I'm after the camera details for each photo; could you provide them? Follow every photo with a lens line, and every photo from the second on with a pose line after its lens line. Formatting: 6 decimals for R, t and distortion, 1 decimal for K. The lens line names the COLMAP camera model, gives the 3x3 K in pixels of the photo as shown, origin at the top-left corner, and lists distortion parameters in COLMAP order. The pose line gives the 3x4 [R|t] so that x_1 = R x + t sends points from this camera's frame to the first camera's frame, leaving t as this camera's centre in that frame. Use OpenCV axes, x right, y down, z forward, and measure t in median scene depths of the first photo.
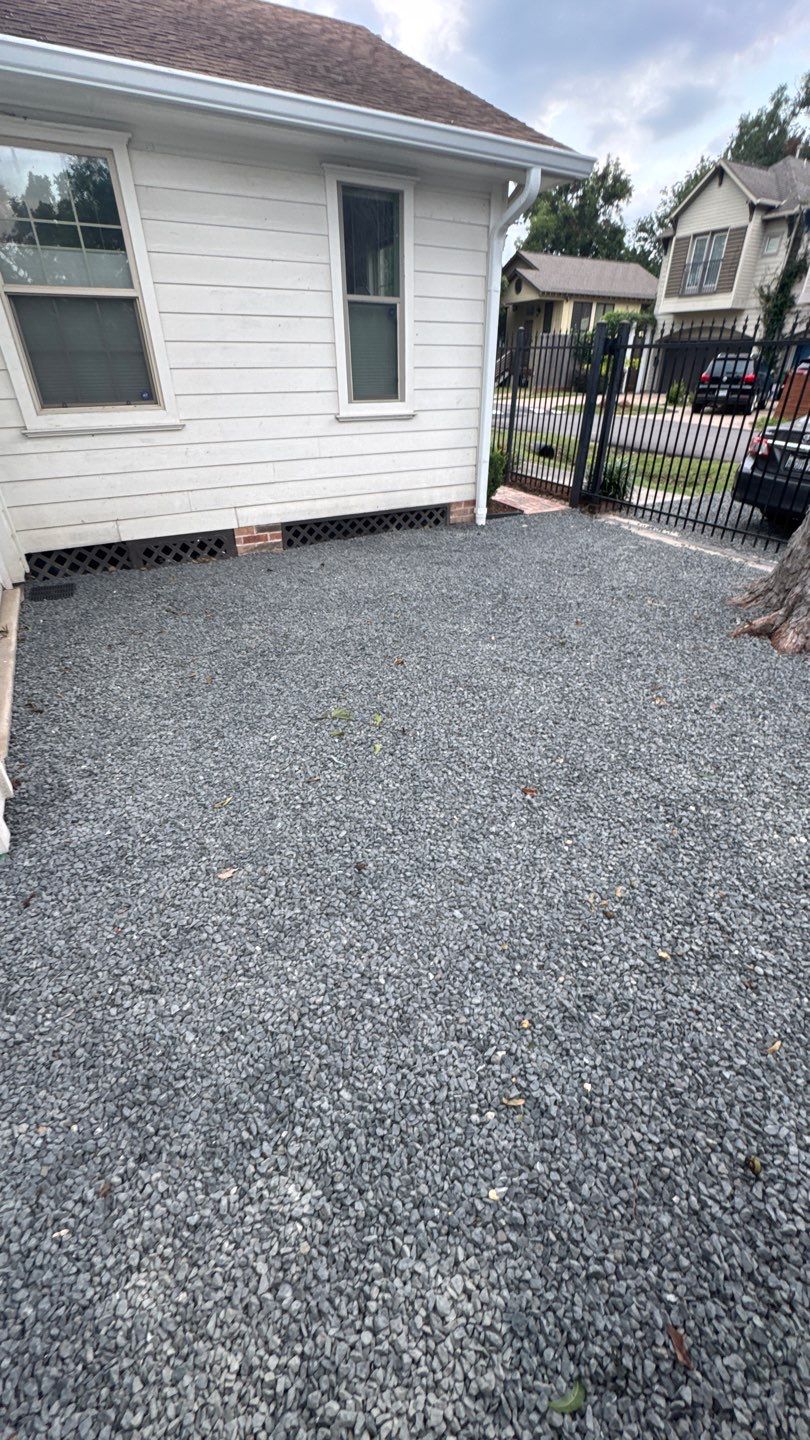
lens RADIAL K [[573.2, 0, 405.6], [0, 573.2, 715.2], [0, 0, 1]] dist [-0.004836, 0.000797]
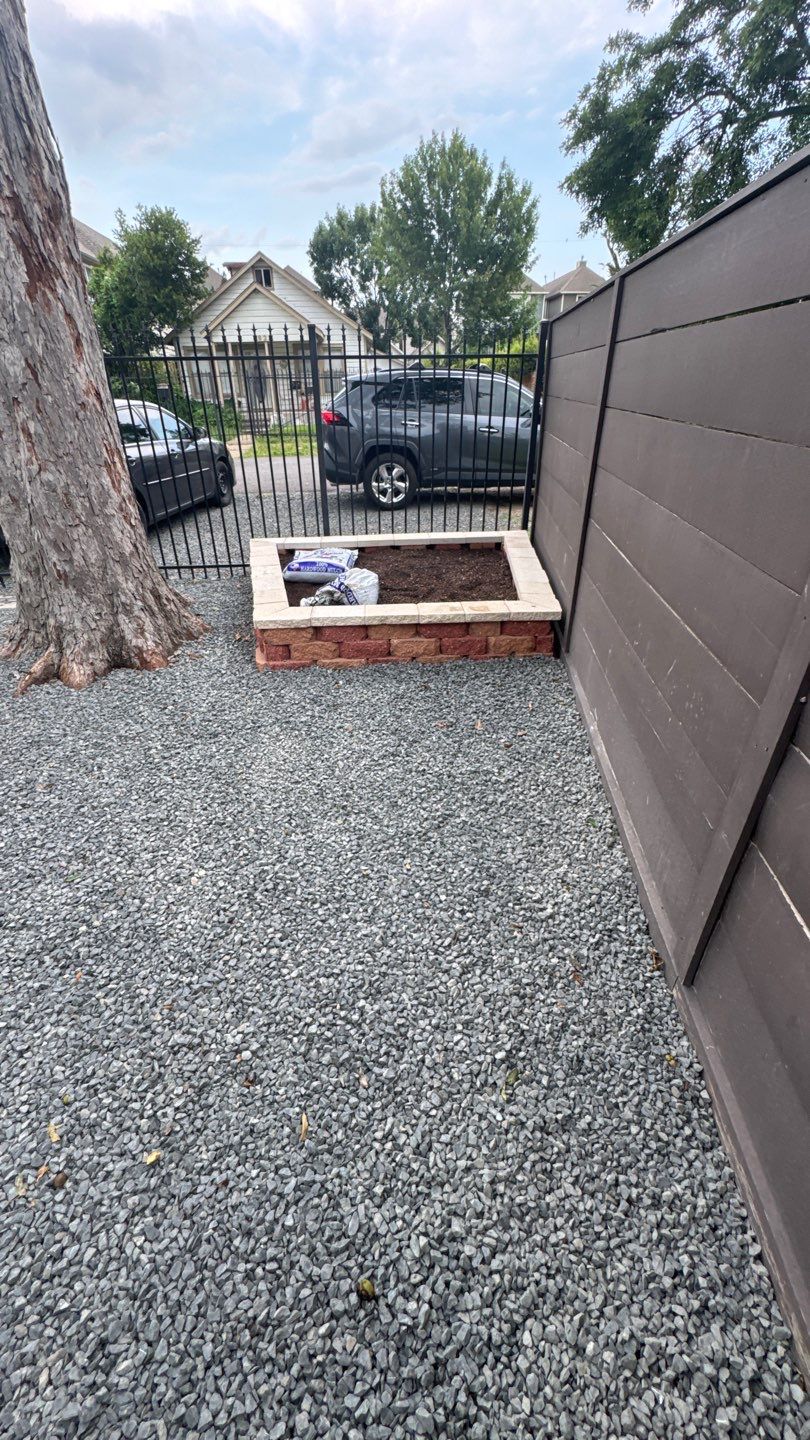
lens RADIAL K [[573.2, 0, 411.4], [0, 573.2, 715.8], [0, 0, 1]] dist [-0.004836, 0.000797]
pose [[0.405038, -0.463830, 0.787913, 0.206603], [0.490834, 0.837367, 0.240623, -0.050433], [-0.771380, 0.289273, 0.566828, 0.127853]]
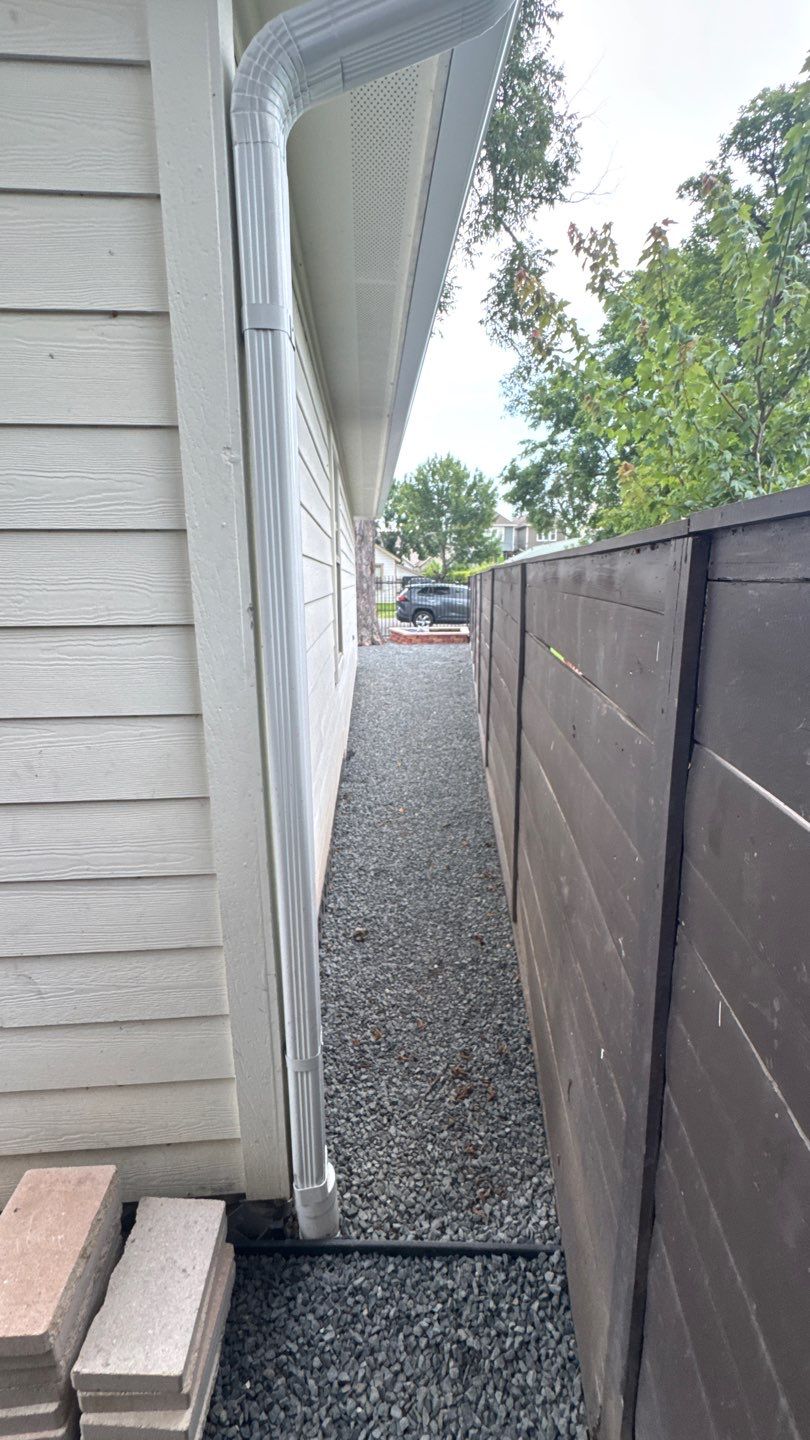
lens RADIAL K [[573.2, 0, 408.9], [0, 573.2, 720.8], [0, 0, 1]] dist [-0.004836, 0.000797]
pose [[0.410602, -0.218118, 0.885342, -5.245345], [0.483054, 0.875551, -0.008324, 0.940286], [-0.773347, 0.431086, 0.464866, -1.692969]]
